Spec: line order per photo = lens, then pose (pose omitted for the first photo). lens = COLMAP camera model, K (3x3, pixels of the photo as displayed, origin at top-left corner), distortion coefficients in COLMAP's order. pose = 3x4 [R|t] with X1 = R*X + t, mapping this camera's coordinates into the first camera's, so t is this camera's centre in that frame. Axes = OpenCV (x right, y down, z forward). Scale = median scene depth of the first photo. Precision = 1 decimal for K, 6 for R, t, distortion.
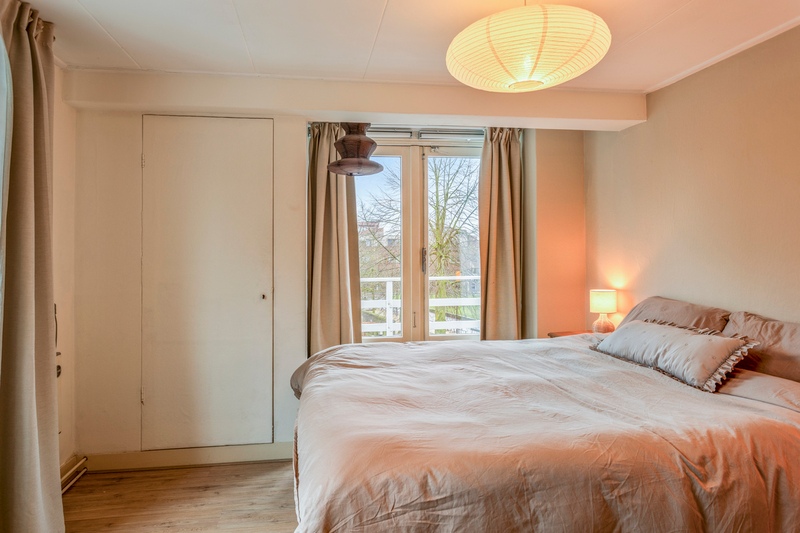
lens RADIAL K [[494.0, 0, 400.0], [0, 494.0, 266.5], [0, 0, 1]] dist [0.004035, 0.000944]
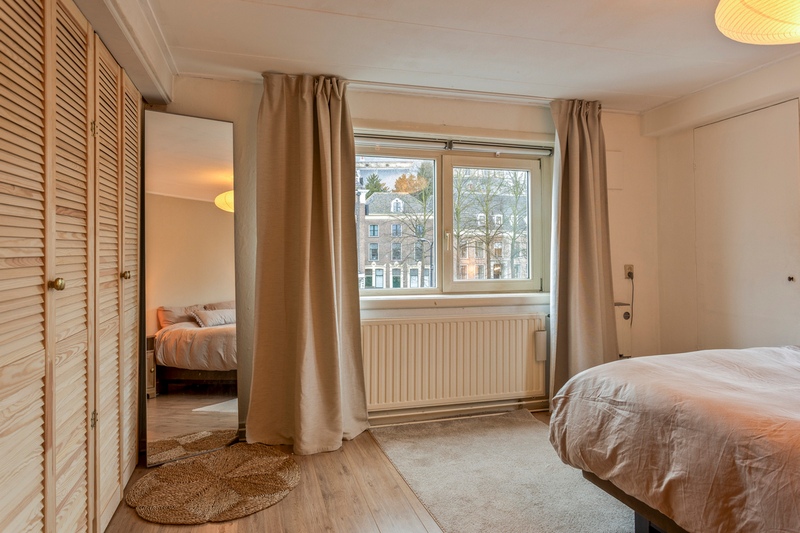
lens RADIAL K [[494.0, 0, 400.0], [0, 494.0, 266.5], [0, 0, 1]] dist [0.004035, 0.000944]
pose [[0.136506, 0.037384, -0.989934, 1.348159], [-0.026190, 0.999075, 0.034118, 0.050072], [0.990293, 0.021270, 0.137359, 0.168471]]
